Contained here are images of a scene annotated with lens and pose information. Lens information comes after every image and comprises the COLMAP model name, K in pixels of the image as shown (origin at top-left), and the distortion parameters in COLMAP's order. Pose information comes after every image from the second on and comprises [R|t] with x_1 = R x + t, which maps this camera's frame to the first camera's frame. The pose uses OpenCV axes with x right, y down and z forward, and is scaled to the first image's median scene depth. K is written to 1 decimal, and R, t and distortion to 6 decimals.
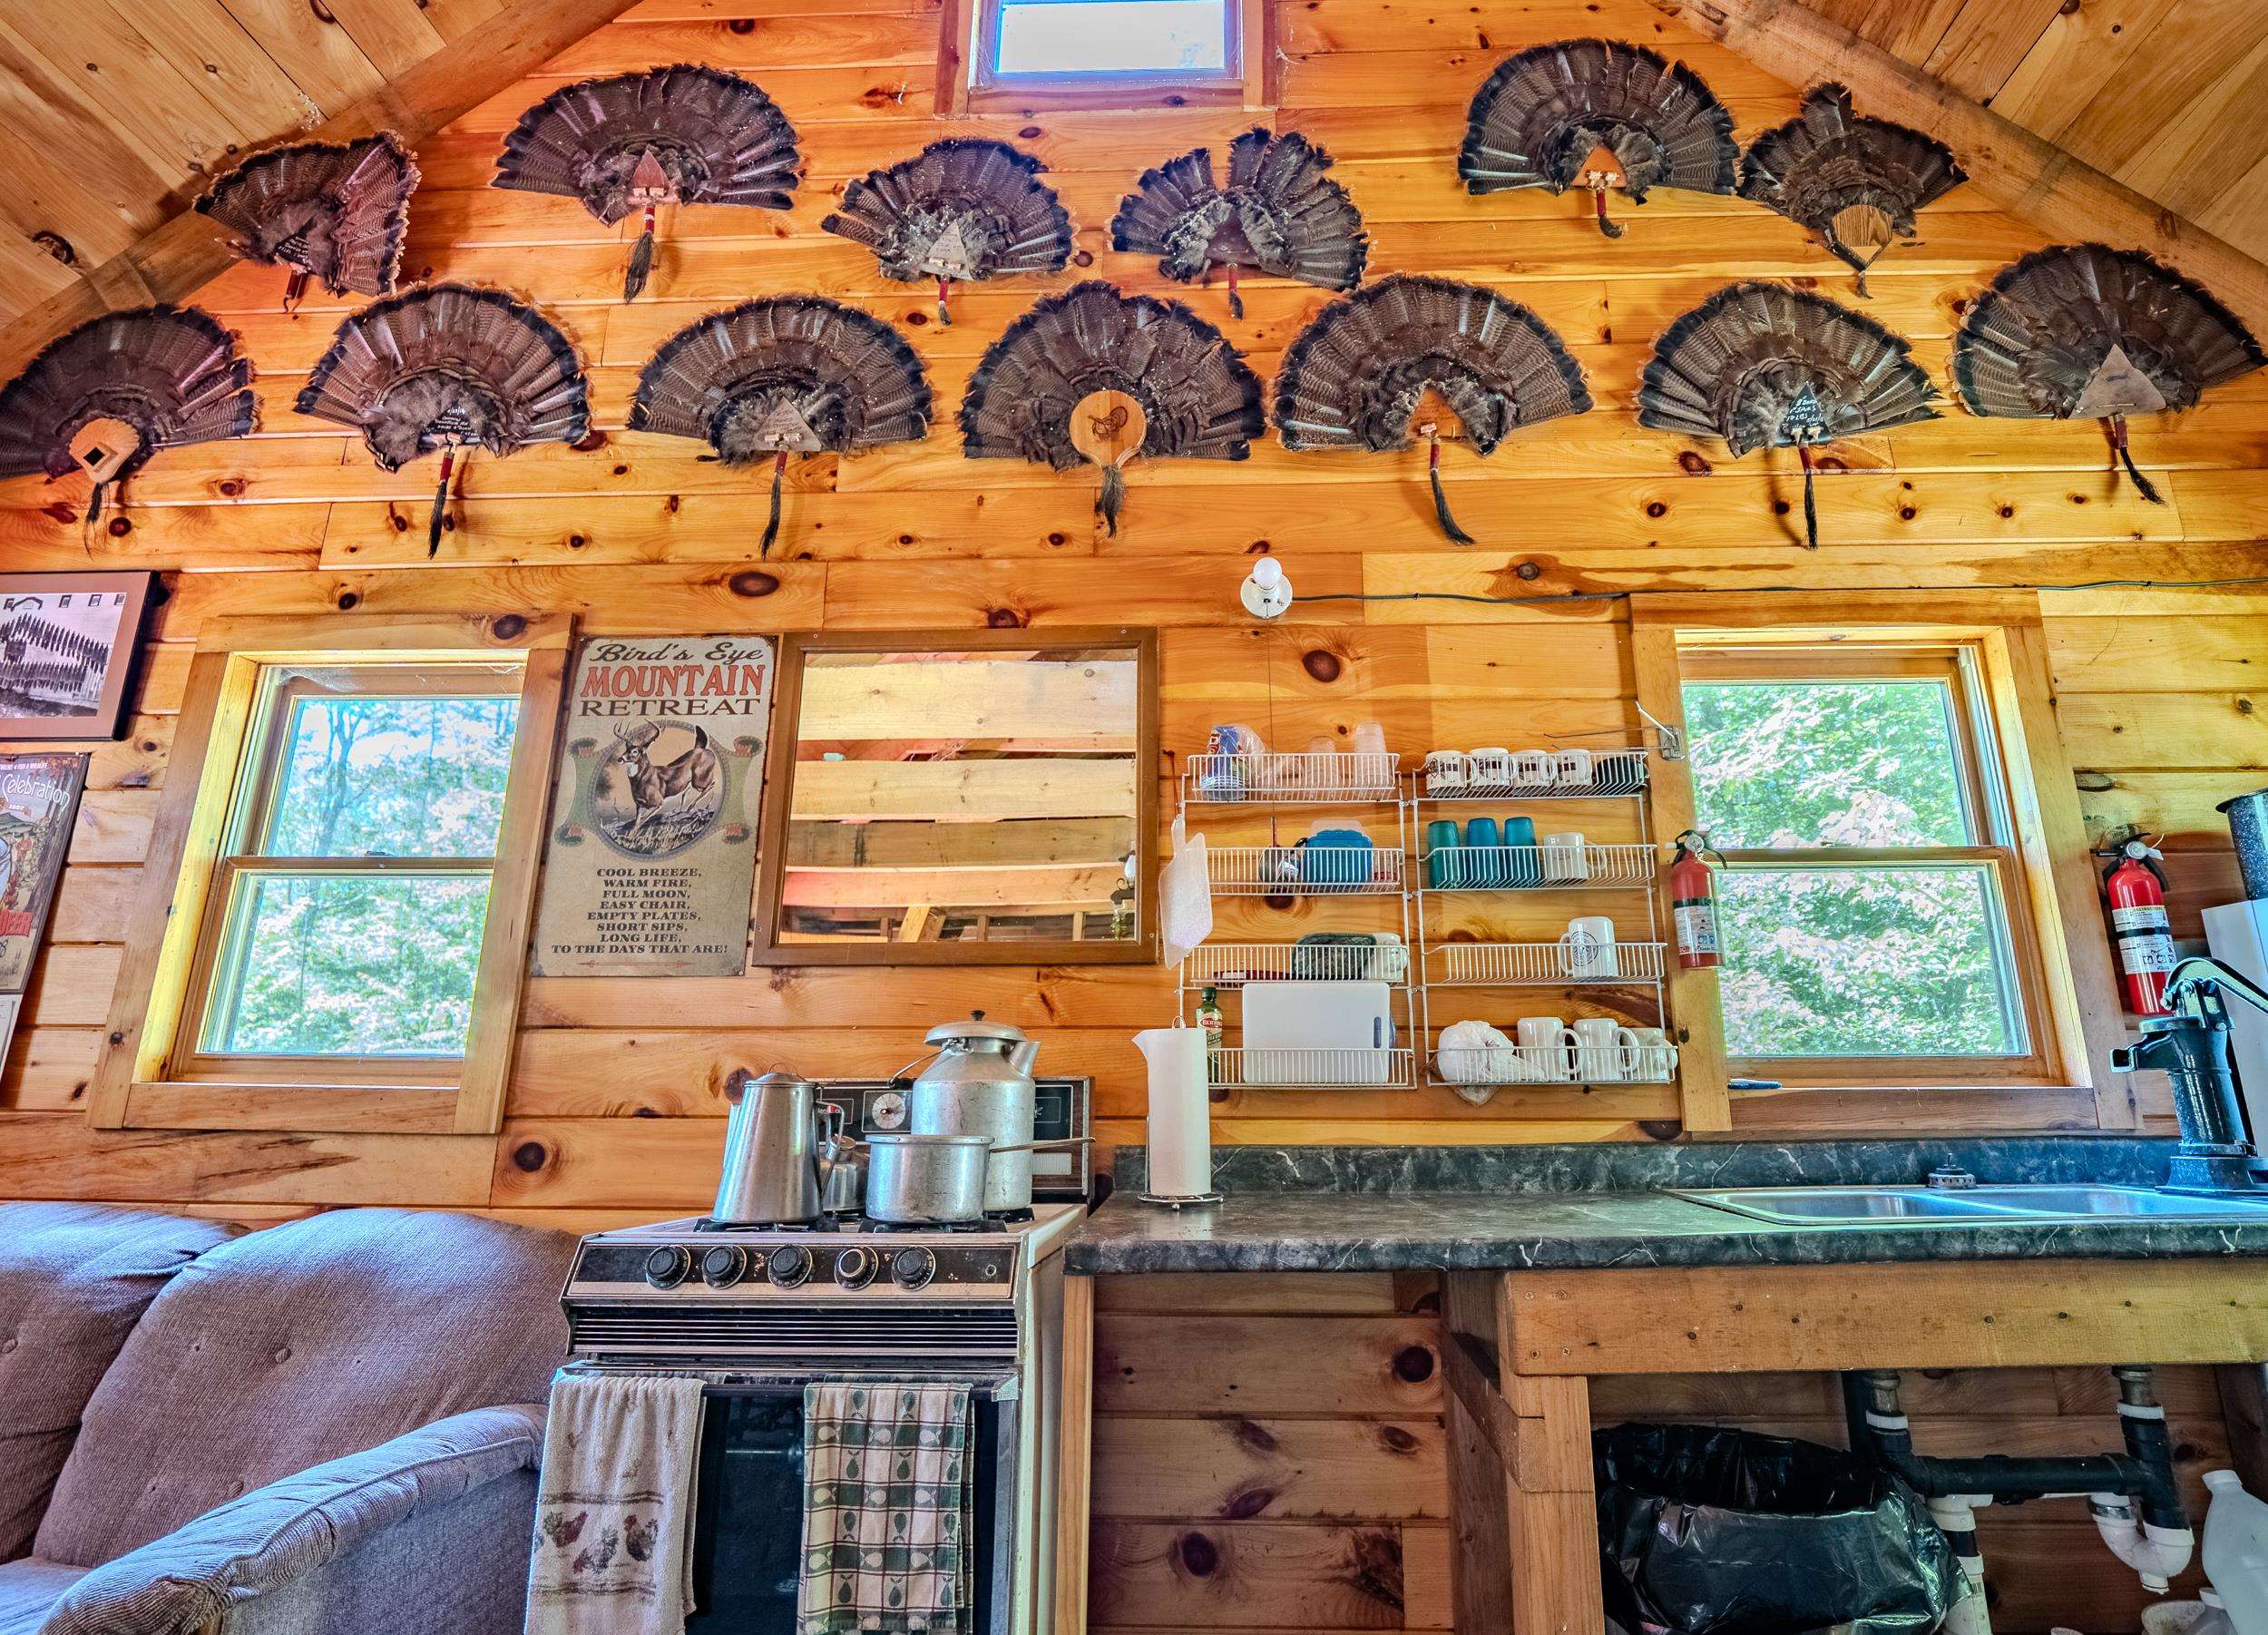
lens RADIAL K [[1086.0, 0, 1202.2], [0, 1086.0, 817.7], [0, 0, 1]] dist [-0.021049, -0.000004]
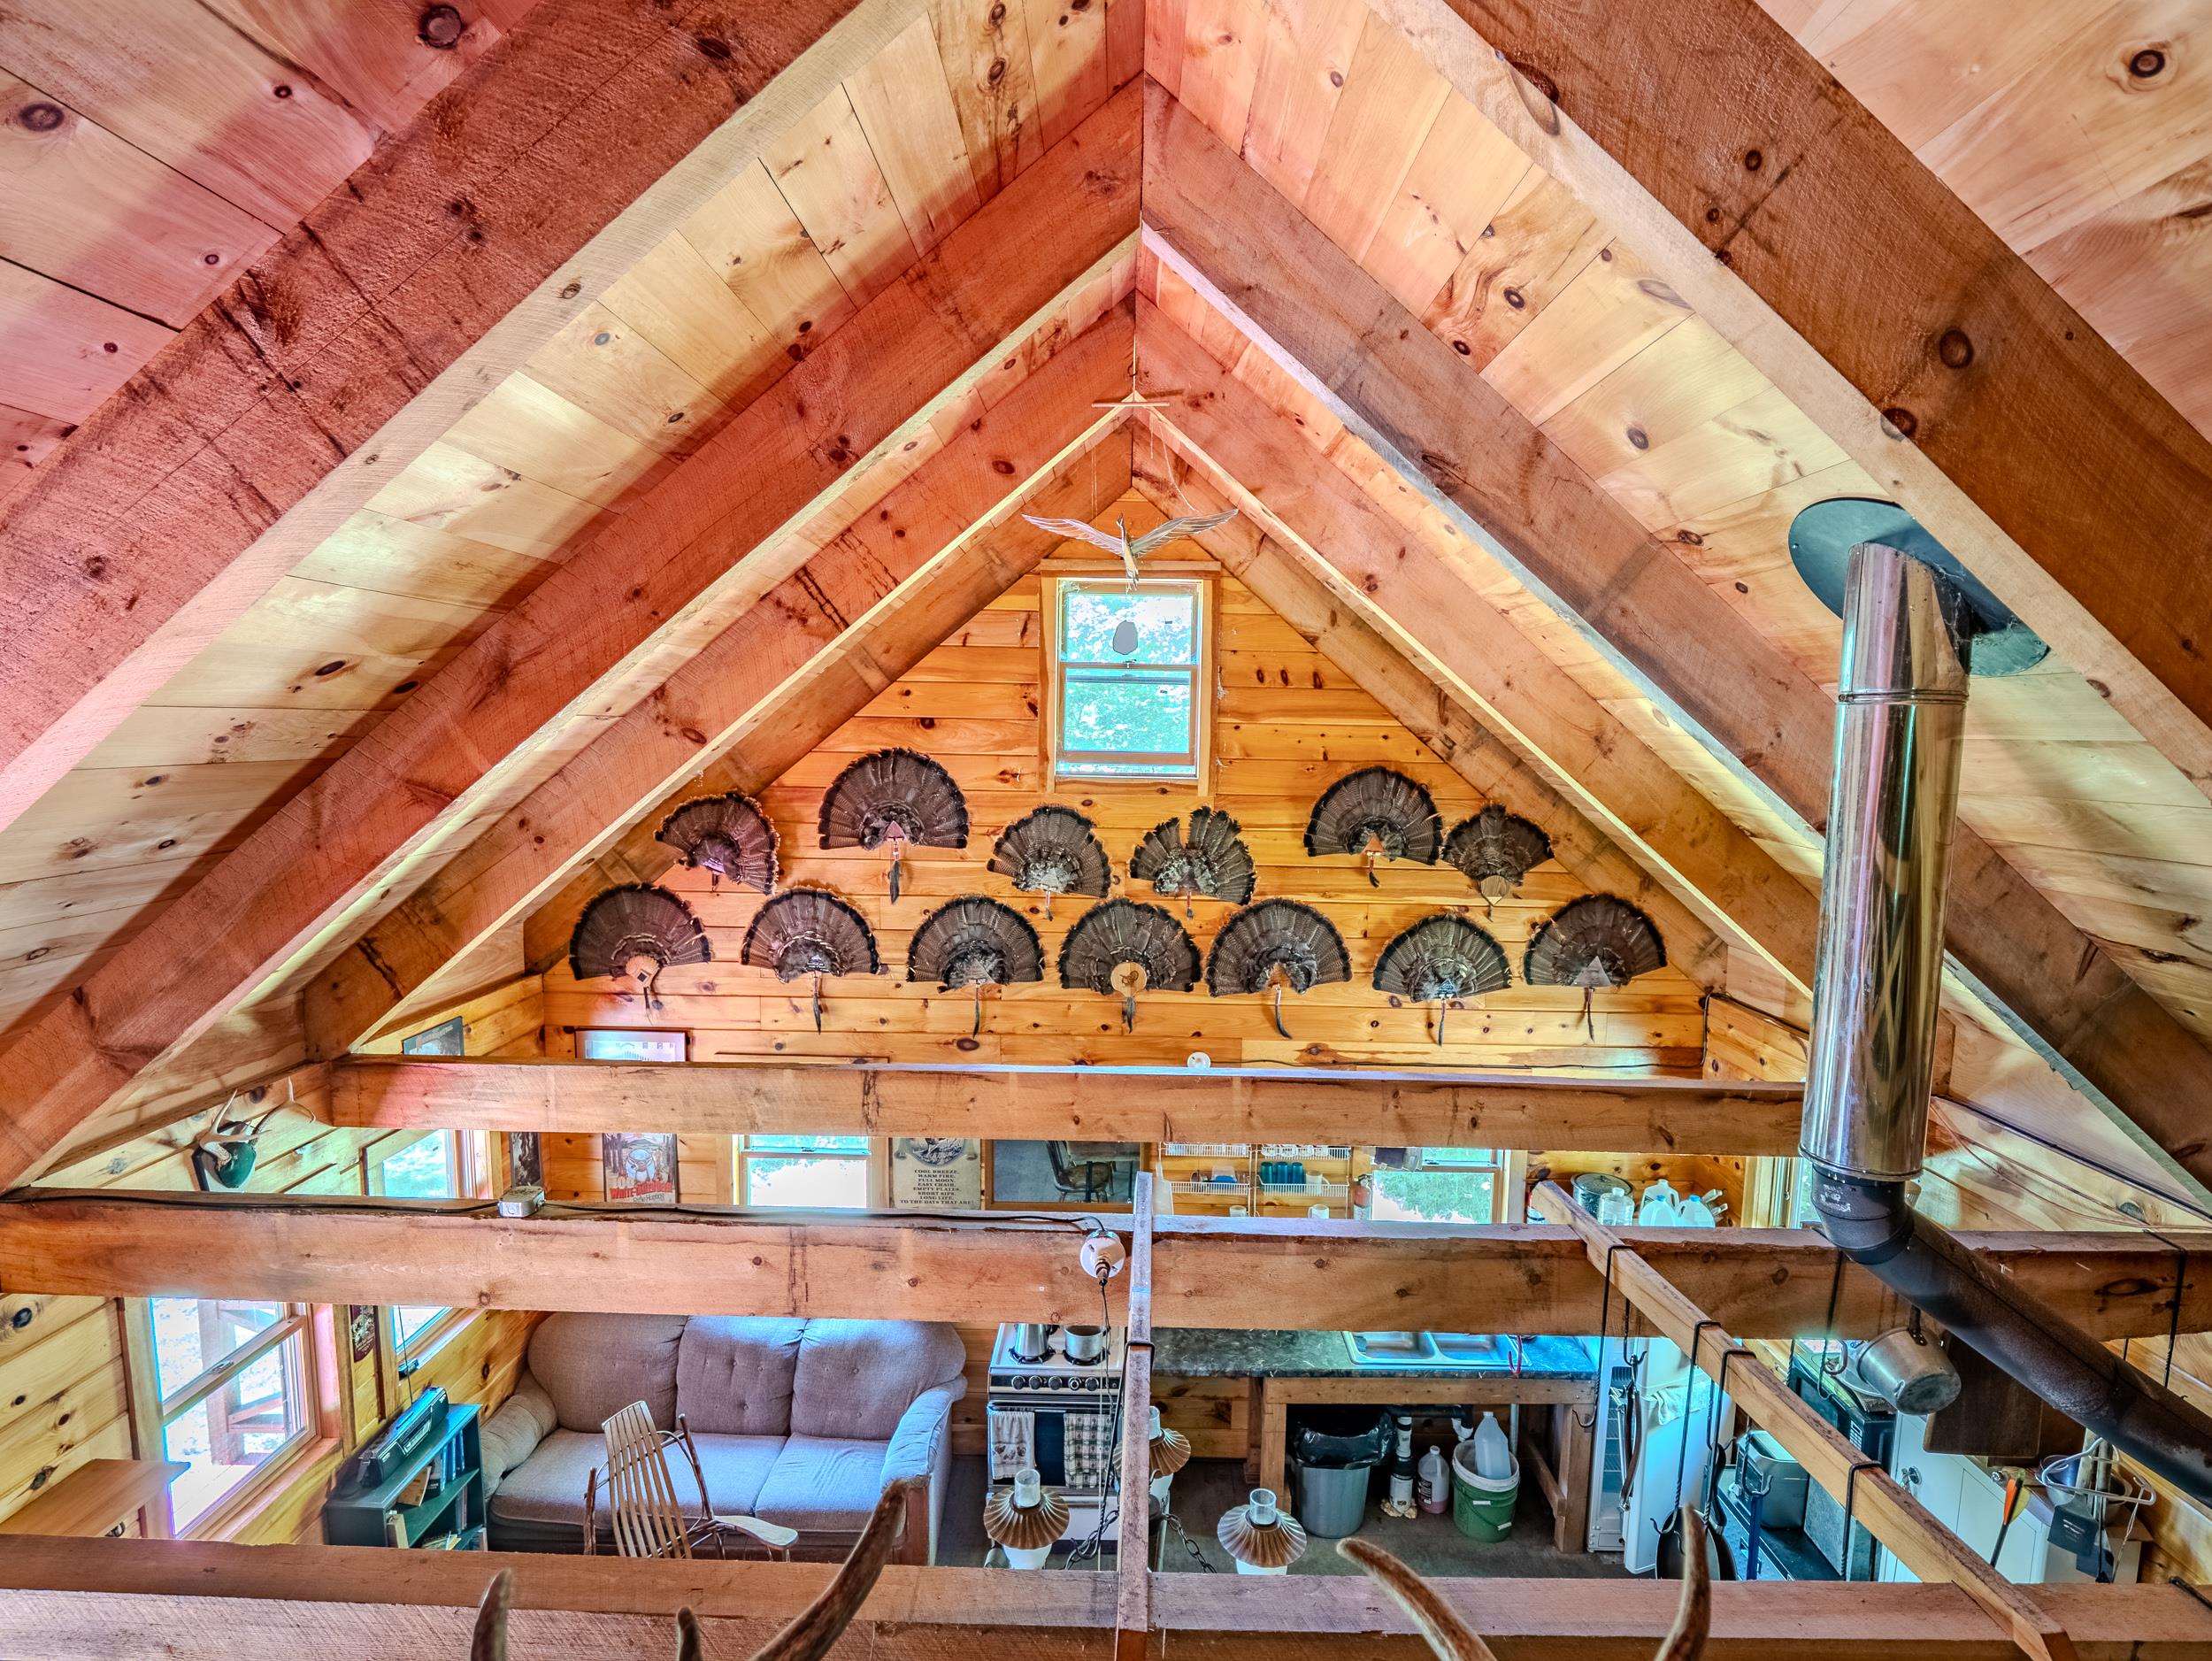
lens RADIAL K [[1072.6, 0, 1106.0], [0, 1072.6, 830.5], [0, 0, 1]] dist [-0.016097, -0.000348]
pose [[0.999681, 0.013726, 0.021213, -0.176957], [-0.020074, 0.941326, 0.336901, -1.321928], [-0.015344, -0.337220, 0.941301, -0.888392]]
